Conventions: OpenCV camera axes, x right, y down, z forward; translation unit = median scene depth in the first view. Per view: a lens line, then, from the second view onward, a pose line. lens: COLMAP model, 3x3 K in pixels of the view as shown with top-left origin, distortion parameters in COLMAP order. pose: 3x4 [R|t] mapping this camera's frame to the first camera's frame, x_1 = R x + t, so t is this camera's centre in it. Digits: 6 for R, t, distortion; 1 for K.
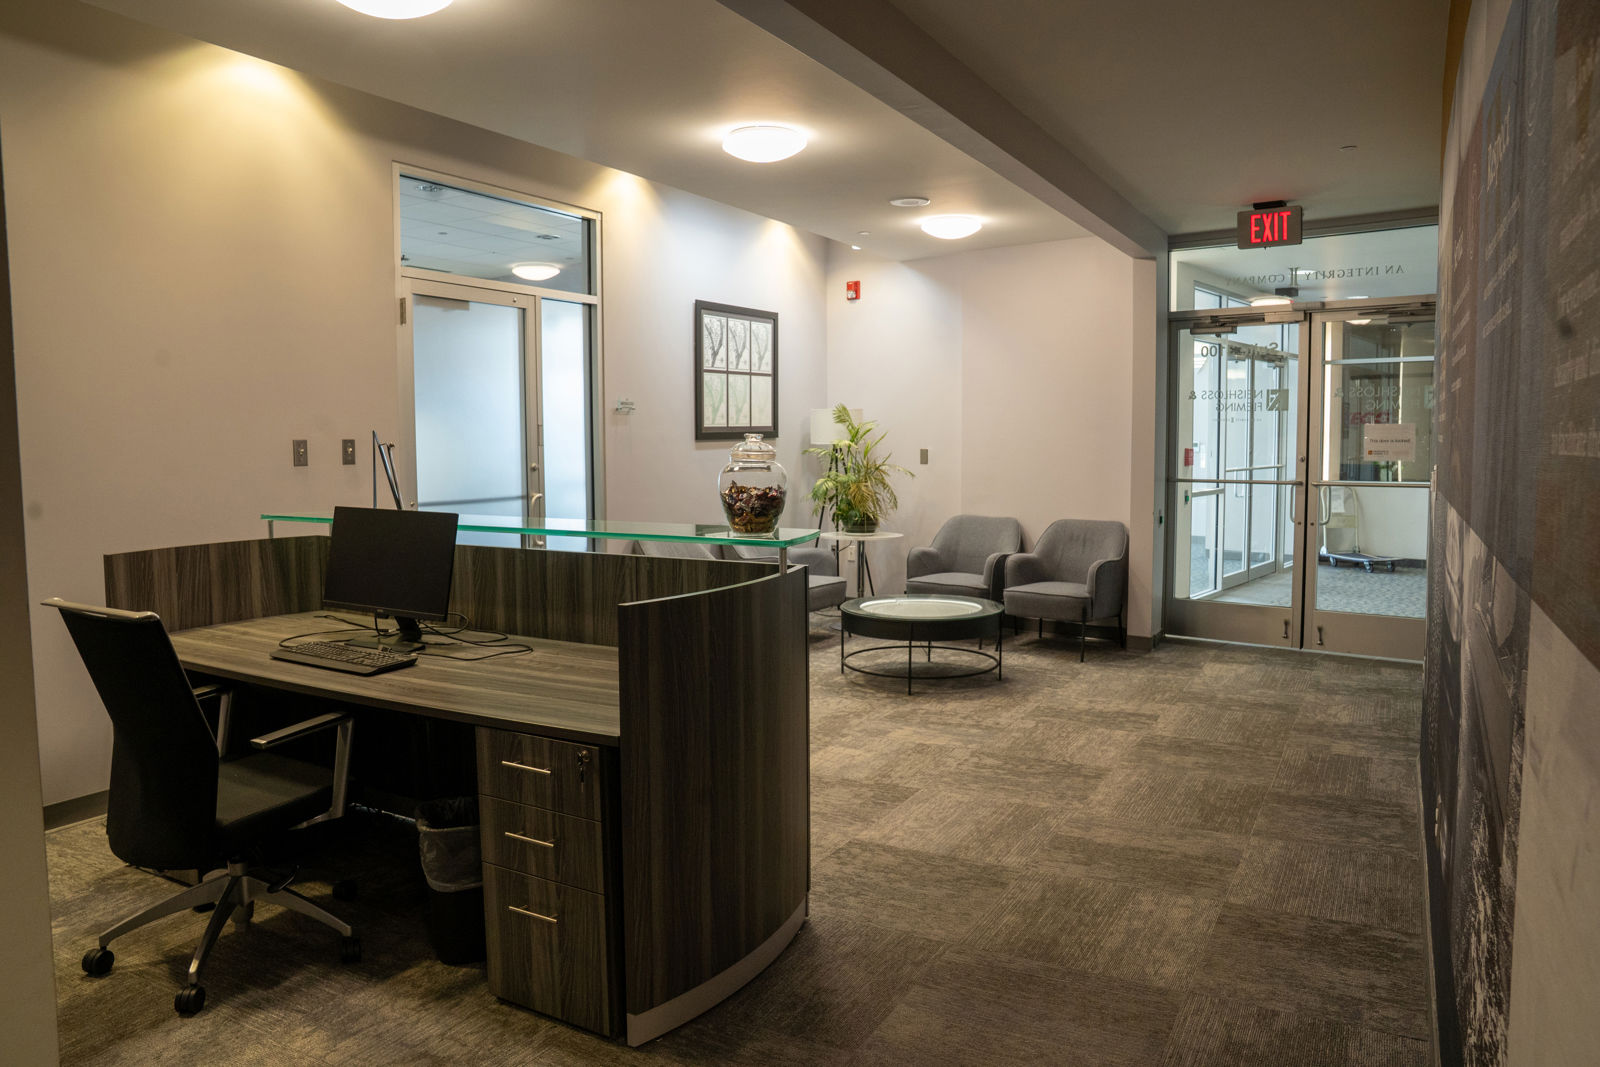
lens RADIAL K [[1120.4, 0, 800.0], [0, 1120.4, 533.5], [0, 0, 1]] dist [-0.130307, 0.093616]
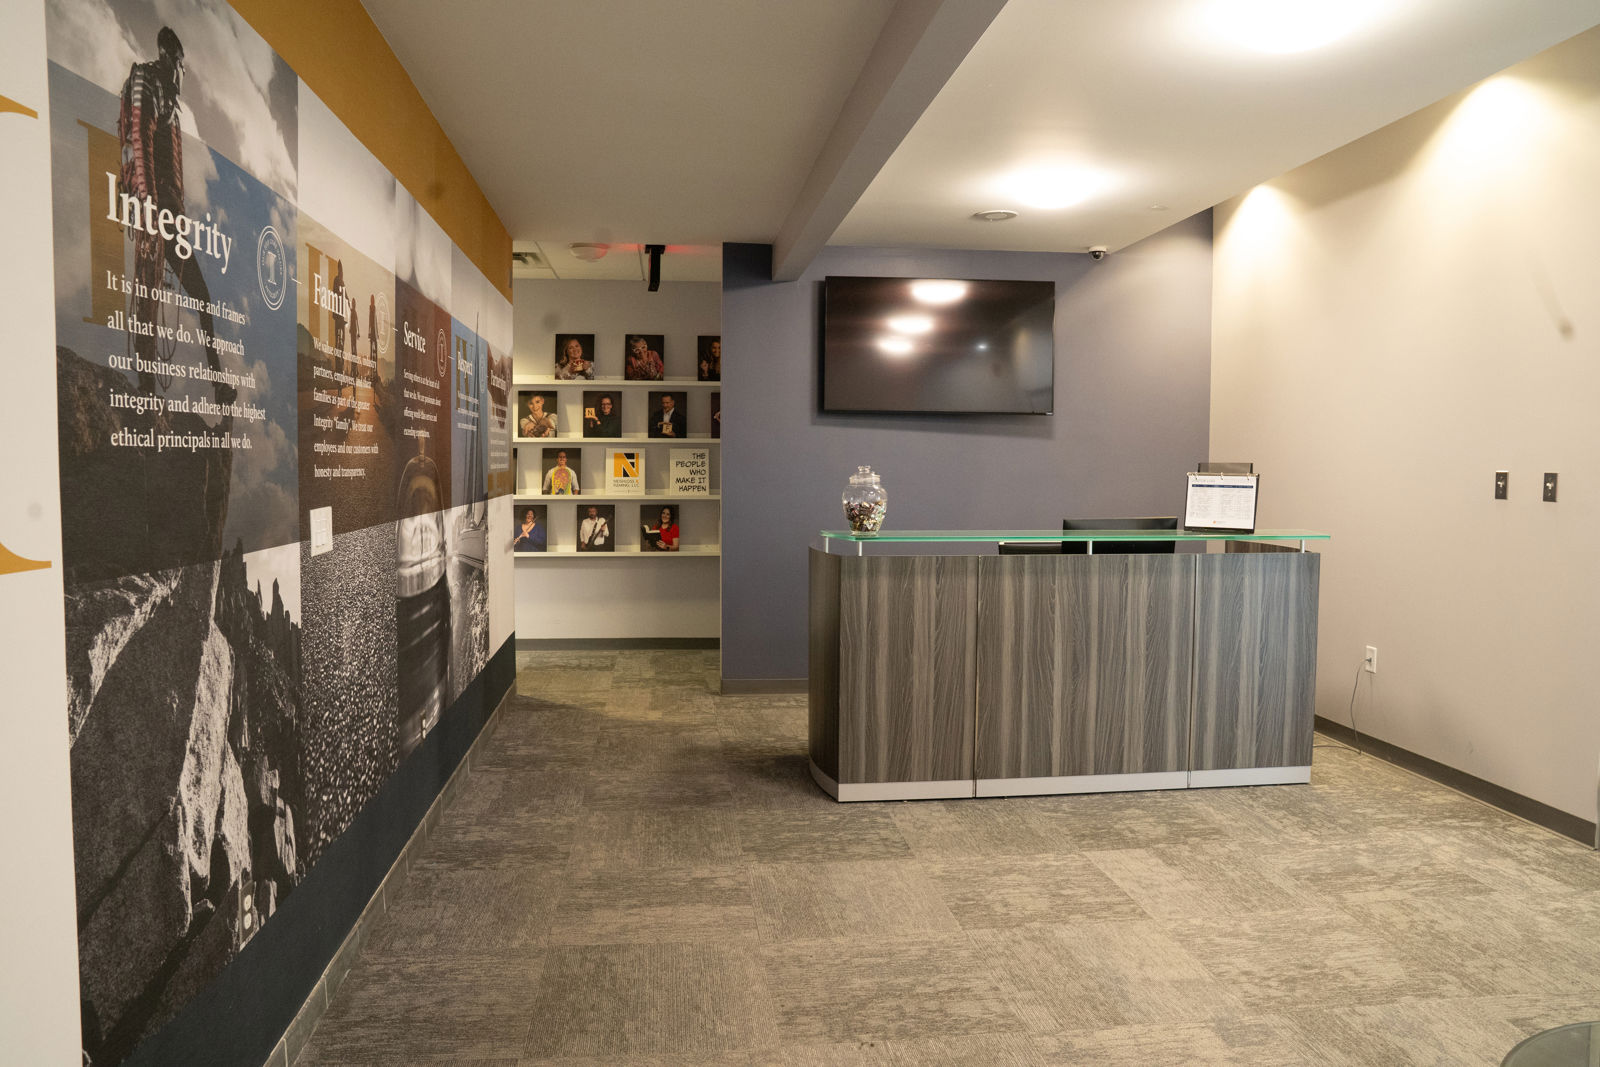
lens RADIAL K [[1120.4, 0, 800.0], [0, 1120.4, 533.5], [0, 0, 1]] dist [-0.130307, 0.093616]
pose [[-0.812989, 0.040168, -0.580892, 0.694745], [-0.048944, 0.989373, 0.136913, -0.154603], [0.580219, 0.139740, -0.802383, 1.655281]]
